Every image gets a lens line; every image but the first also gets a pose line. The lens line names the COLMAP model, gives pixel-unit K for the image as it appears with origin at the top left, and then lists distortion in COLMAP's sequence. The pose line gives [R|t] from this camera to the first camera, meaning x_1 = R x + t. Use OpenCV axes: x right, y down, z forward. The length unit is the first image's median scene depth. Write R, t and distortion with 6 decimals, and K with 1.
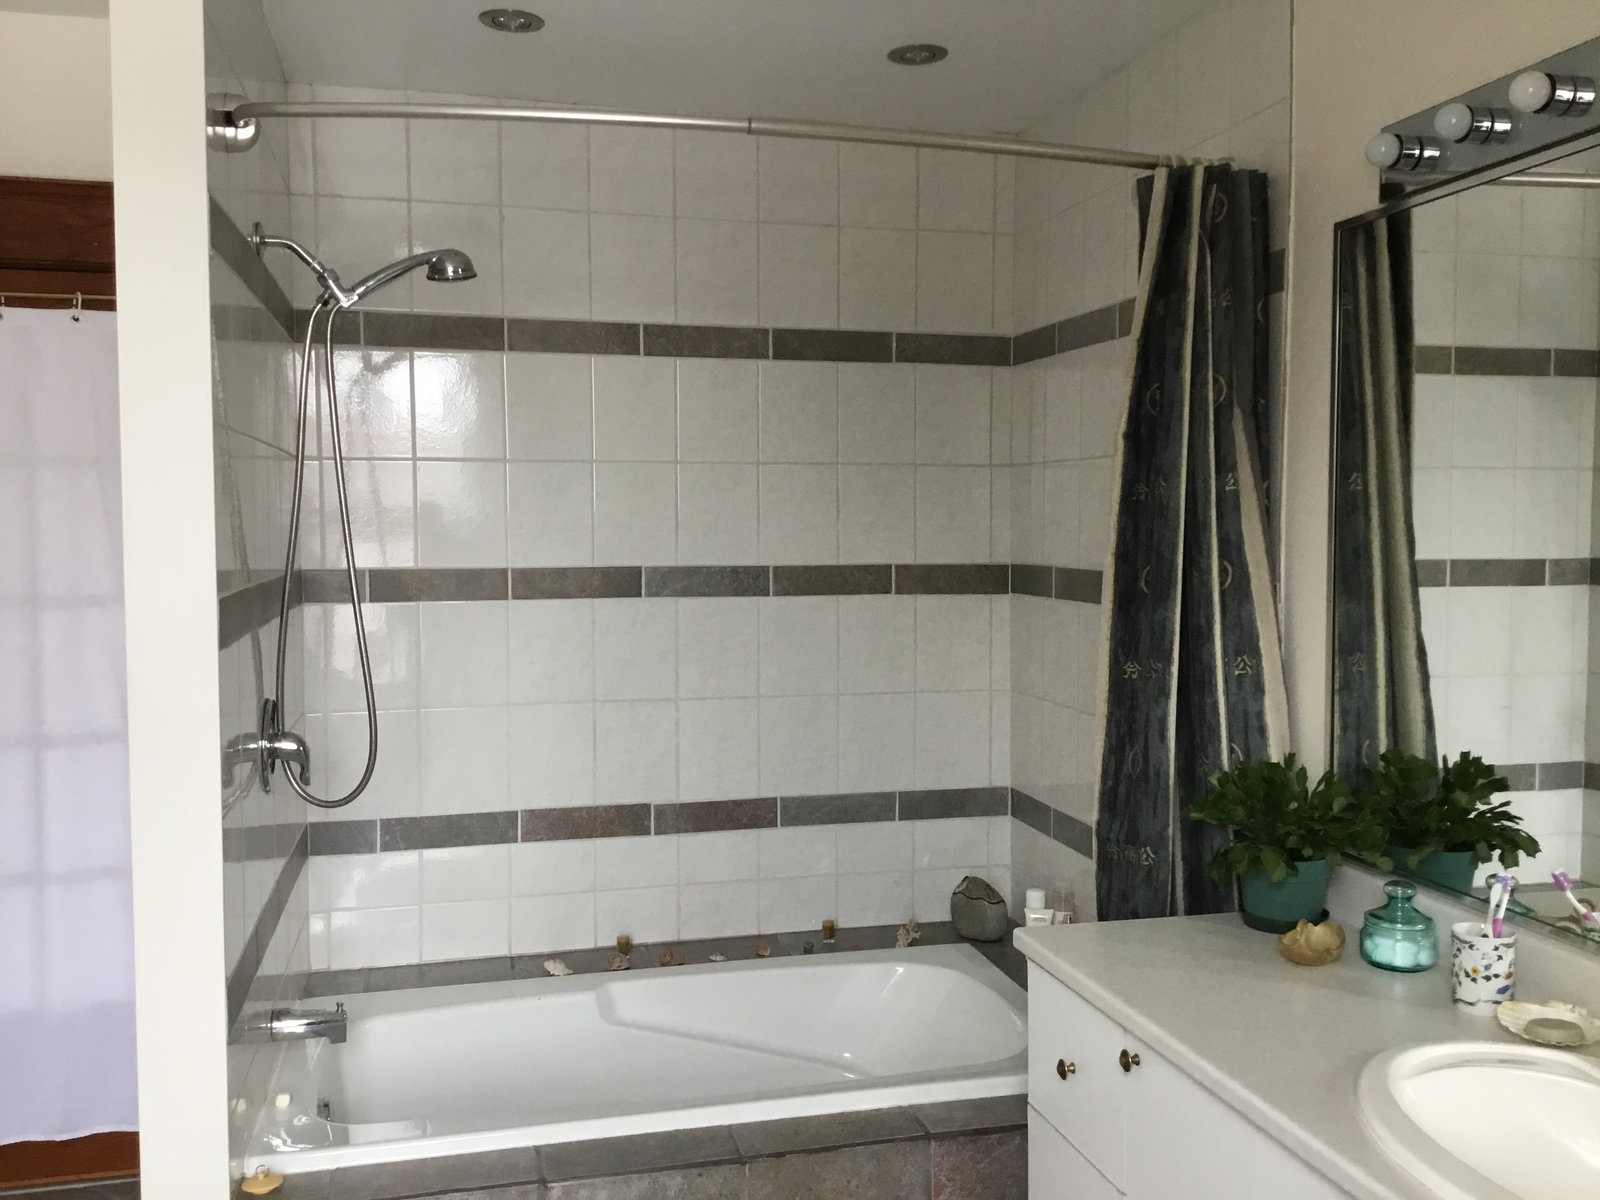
lens RADIAL K [[1409.4, 0, 800.0], [0, 1409.4, 600.0], [0, 0, 1]] dist [0.090918, -0.157203]
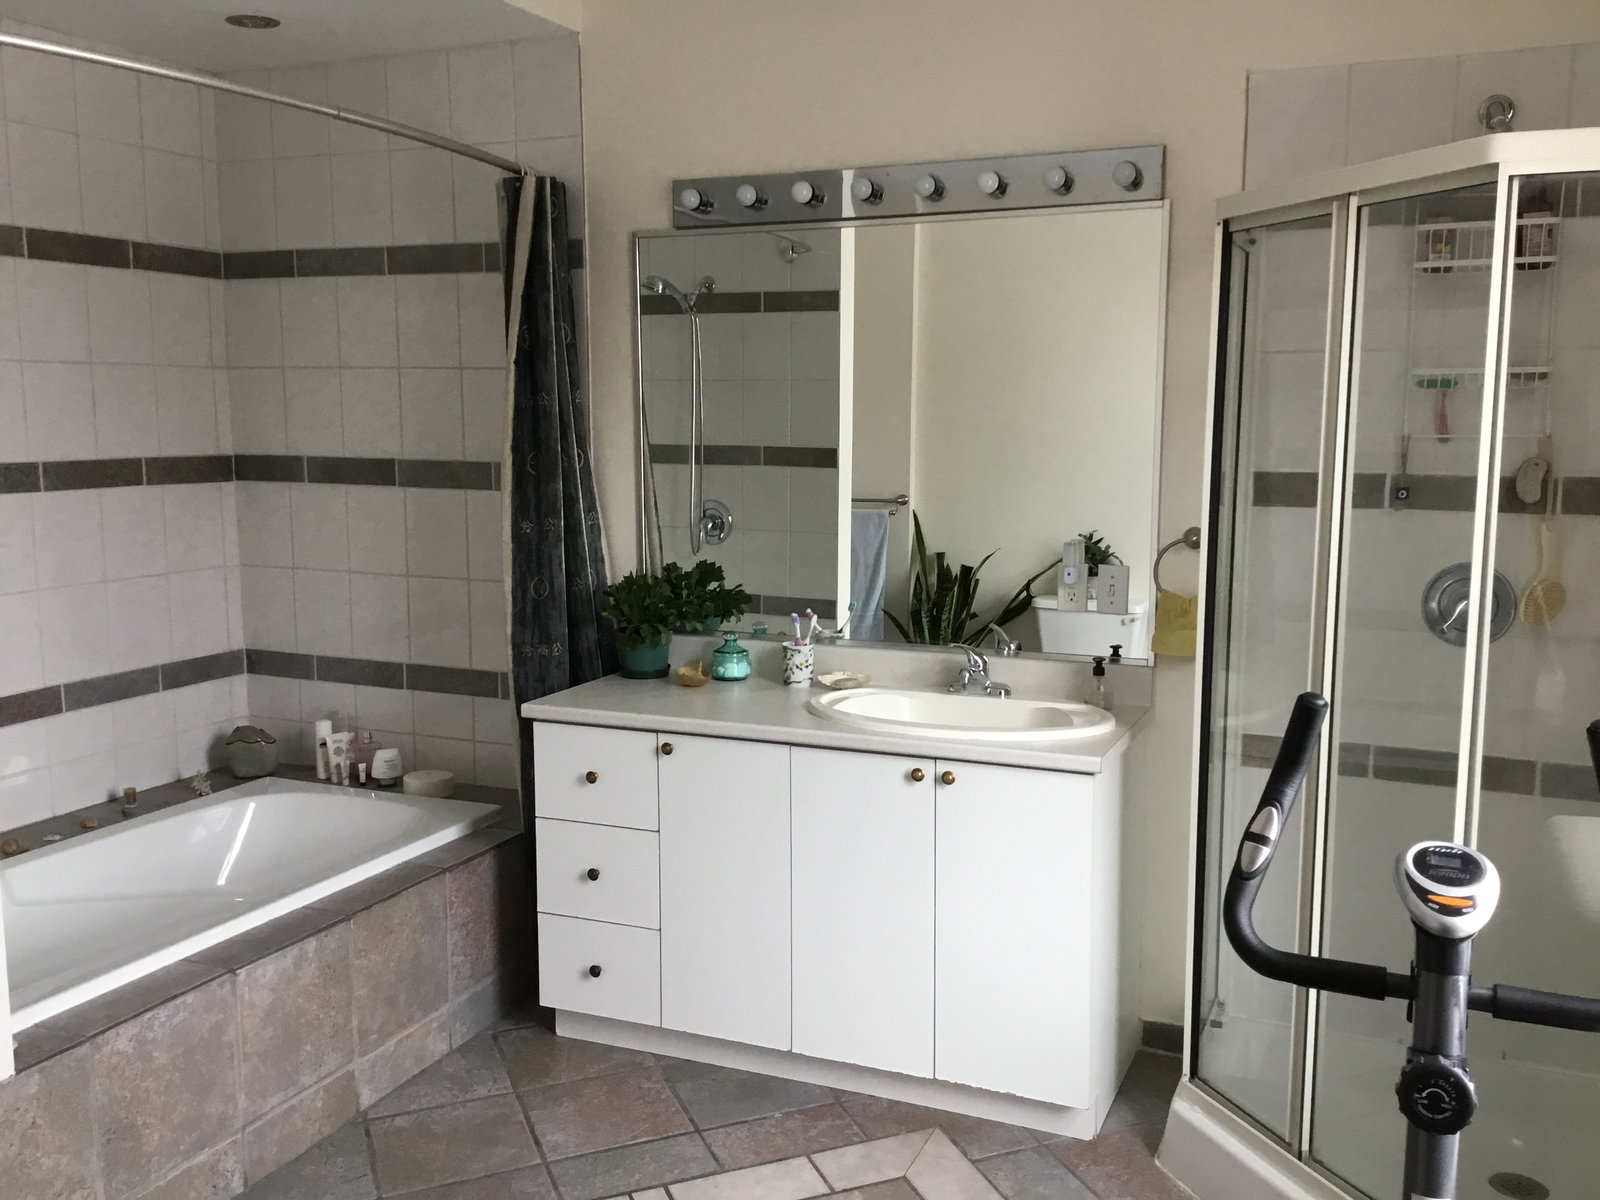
lens RADIAL K [[1468.9, 0, 802.4], [0, 1468.9, 627.1], [0, 0, 1]] dist [-0.002239, -0.012747]
pose [[0.597044, -0.115917, 0.793789, -0.793666], [0.037123, 0.992437, 0.117004, -0.013572], [-0.801349, -0.040389, 0.596832, -0.123725]]
